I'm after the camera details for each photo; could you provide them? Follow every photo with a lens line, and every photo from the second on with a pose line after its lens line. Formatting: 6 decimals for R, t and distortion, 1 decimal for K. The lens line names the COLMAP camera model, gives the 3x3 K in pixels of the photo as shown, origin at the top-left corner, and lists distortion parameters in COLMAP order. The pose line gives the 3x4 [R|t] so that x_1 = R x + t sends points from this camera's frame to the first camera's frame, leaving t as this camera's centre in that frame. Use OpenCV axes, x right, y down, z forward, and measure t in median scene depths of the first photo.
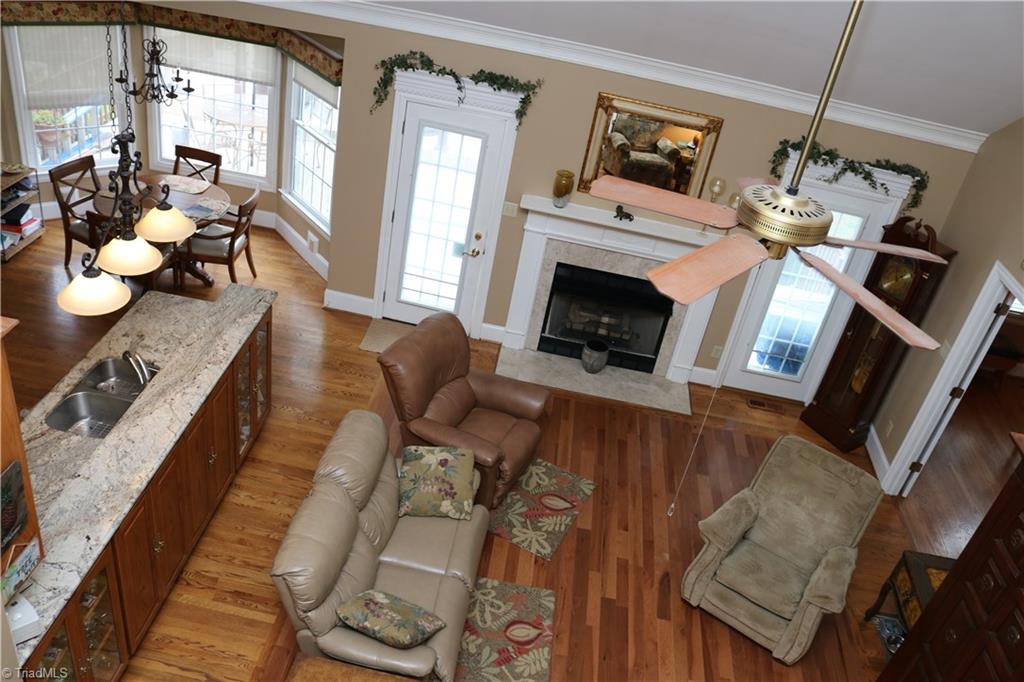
lens RADIAL K [[842.0, 0, 512.0], [0, 842.0, 341.0], [0, 0, 1]] dist [-0.158102, 0.129913]
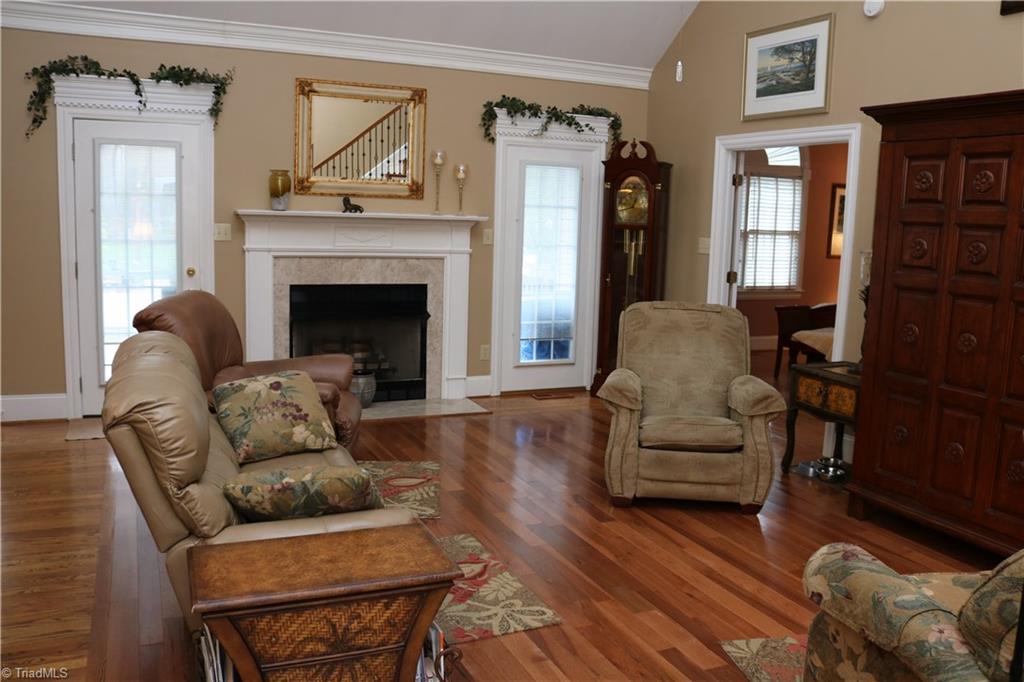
lens RADIAL K [[842.0, 0, 512.0], [0, 842.0, 341.0], [0, 0, 1]] dist [-0.158102, 0.129913]
pose [[0.853577, -0.212433, 0.475687, -0.188575], [0.367615, 0.892591, -0.261037, 0.292420], [-0.369141, 0.397685, 0.839989, 0.250193]]
